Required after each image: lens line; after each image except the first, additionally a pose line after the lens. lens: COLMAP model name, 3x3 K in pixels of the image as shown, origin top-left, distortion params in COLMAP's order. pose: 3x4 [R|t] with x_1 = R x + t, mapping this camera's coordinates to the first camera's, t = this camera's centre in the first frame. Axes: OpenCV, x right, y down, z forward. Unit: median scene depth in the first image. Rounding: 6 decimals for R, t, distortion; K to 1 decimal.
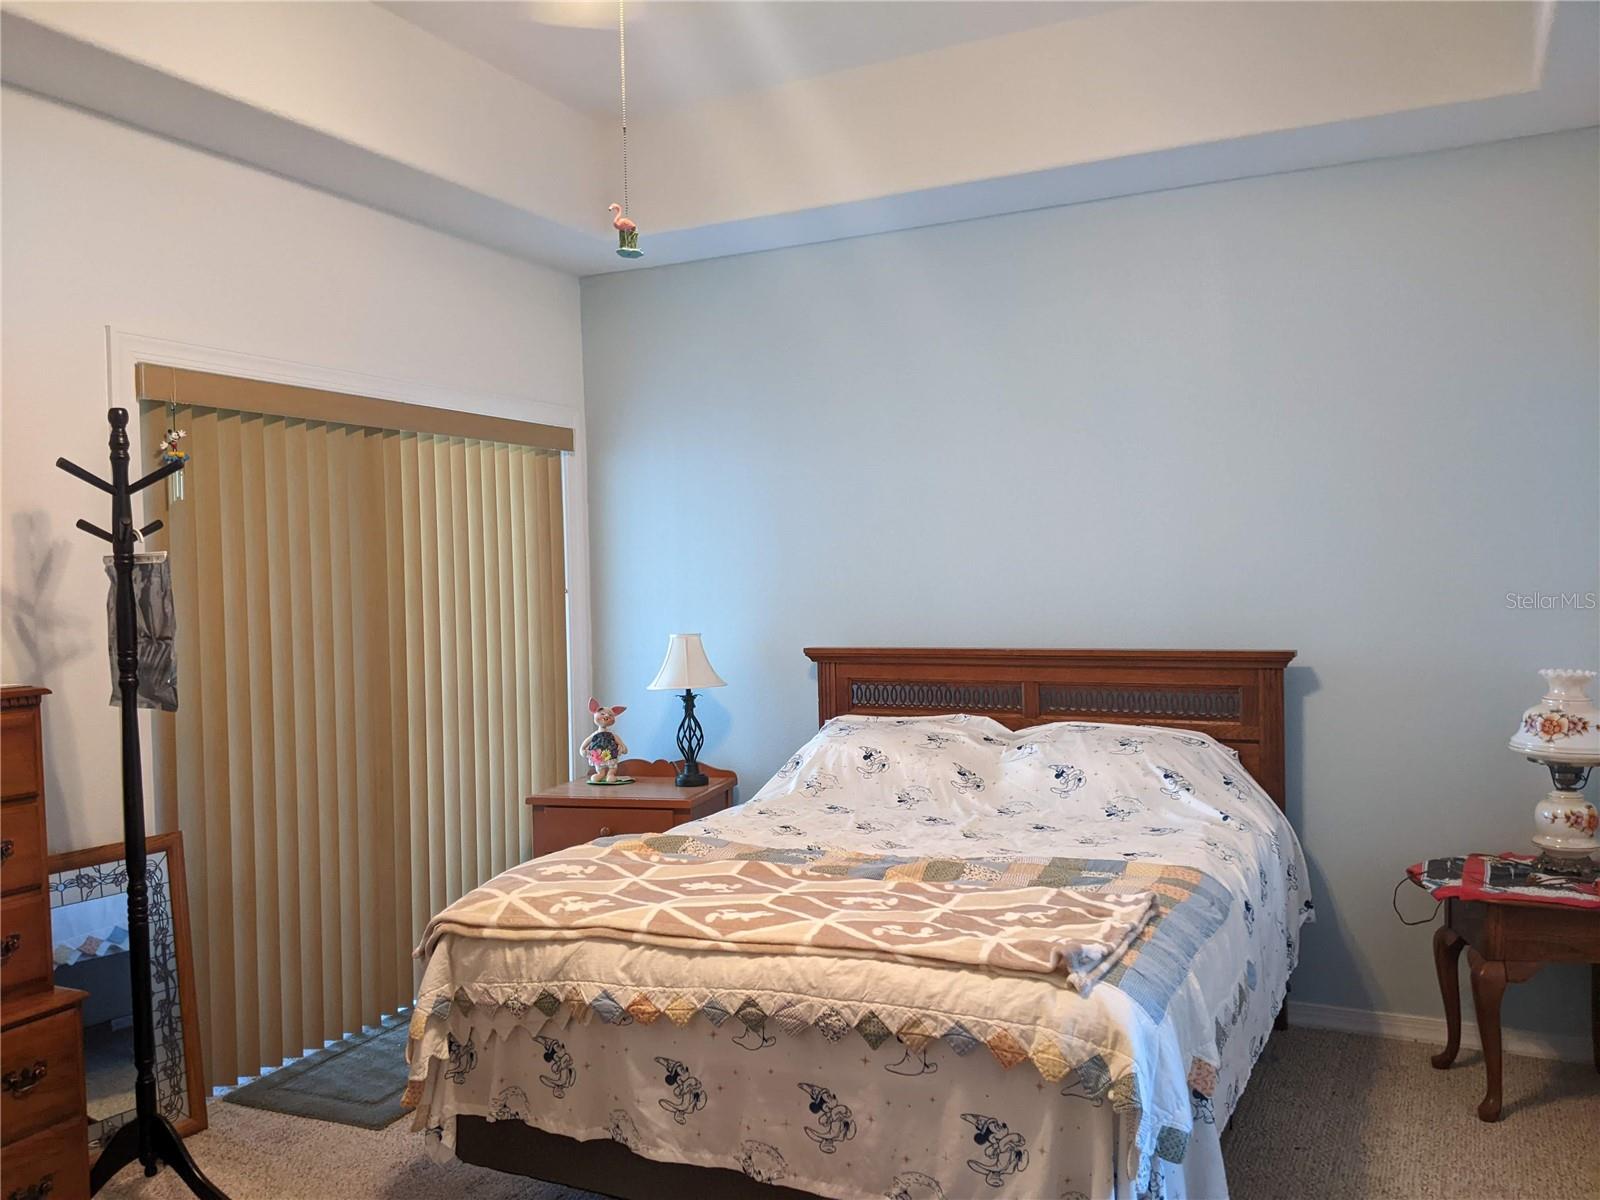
lens RADIAL K [[1265.6, 0, 789.7], [0, 1265.6, 597.5], [0, 0, 1]] dist [0.085376, -0.145053]
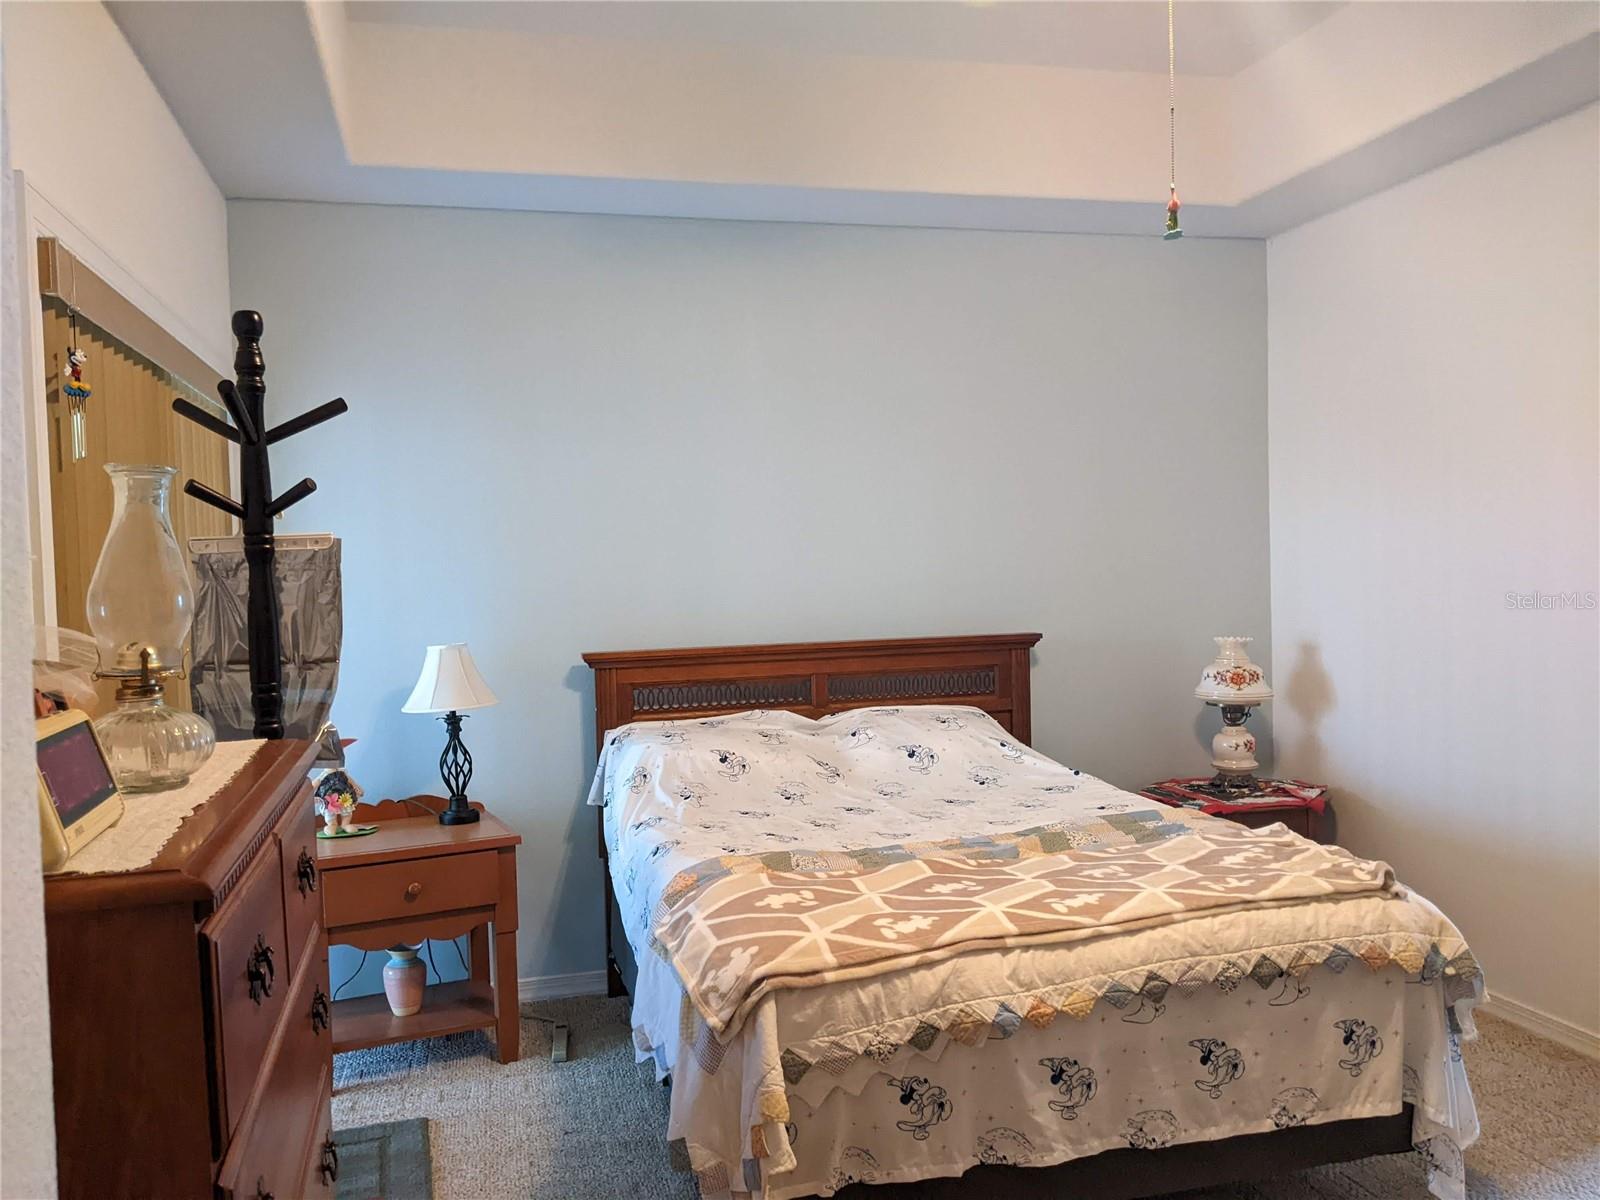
lens RADIAL K [[1265.6, 0, 785.5], [0, 1265.6, 596.6], [0, 0, 1]] dist [0.085376, -0.145053]
pose [[0.757089, -0.017266, 0.653083, -0.848022], [0.023418, 0.999725, -0.000718, 0.004704], [-0.652892, 0.015838, 0.757286, 0.373683]]
